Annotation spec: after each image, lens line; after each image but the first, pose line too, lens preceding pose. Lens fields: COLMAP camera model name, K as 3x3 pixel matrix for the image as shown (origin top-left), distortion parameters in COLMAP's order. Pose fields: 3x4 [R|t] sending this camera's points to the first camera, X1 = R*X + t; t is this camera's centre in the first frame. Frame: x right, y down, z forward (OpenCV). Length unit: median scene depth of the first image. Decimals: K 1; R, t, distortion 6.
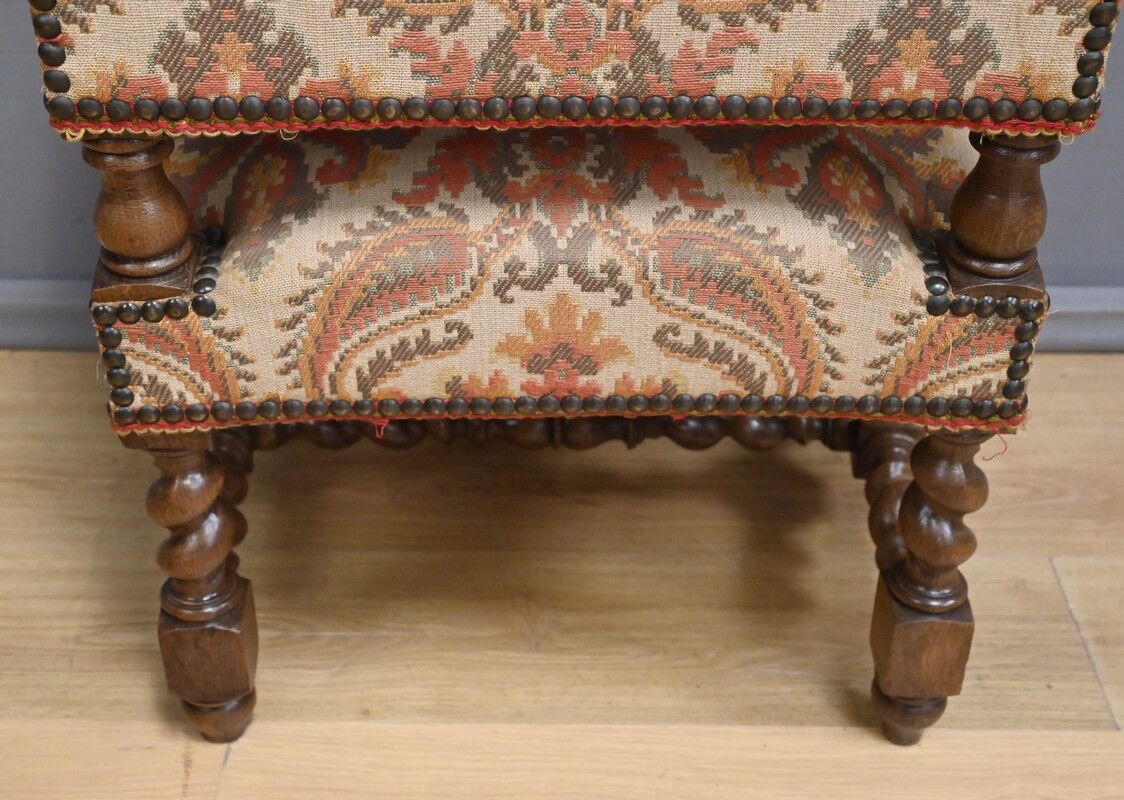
lens RADIAL K [[1532.9, 0, 530.8], [0, 1532.9, 375.2], [0, 0, 1]] dist [0.007949, 0.000000]
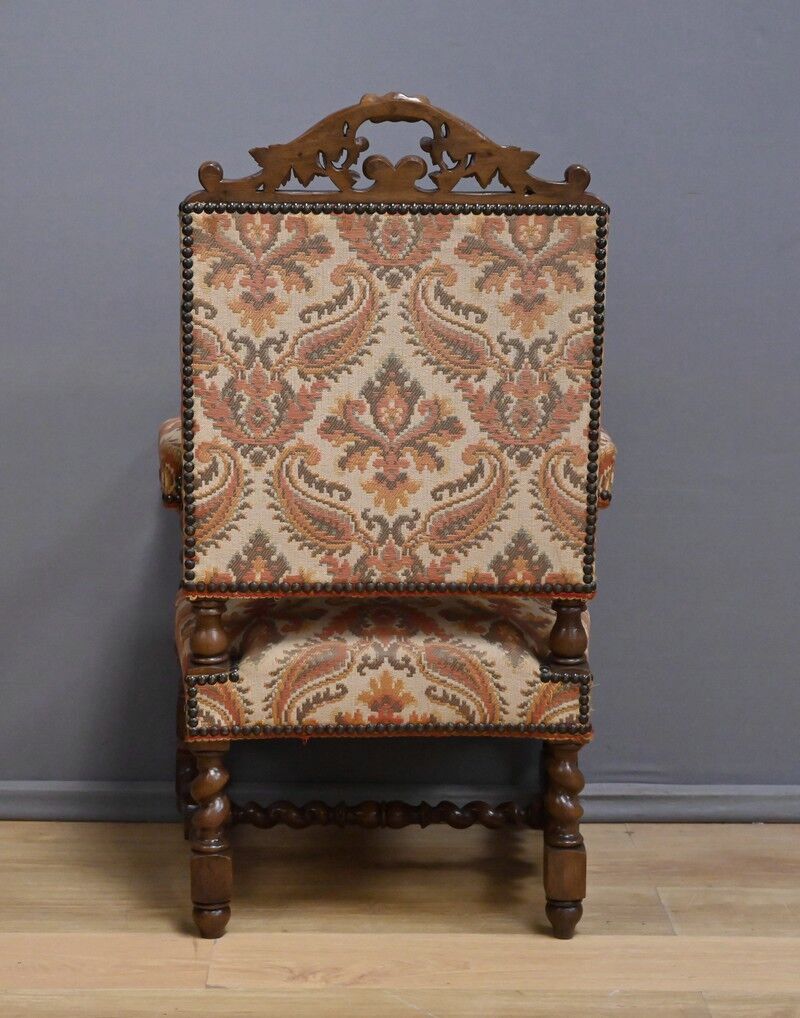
lens RADIAL K [[1680.0, 0, 399.2], [0, 1680.0, 510.6], [0, 0, 1]] dist [0.020914, 0.000000]
pose [[0.999510, 0.001145, 0.031266, -0.040207], [0.012234, 0.905457, -0.424261, 0.818164], [-0.028796, 0.424436, 0.905000, -1.447116]]
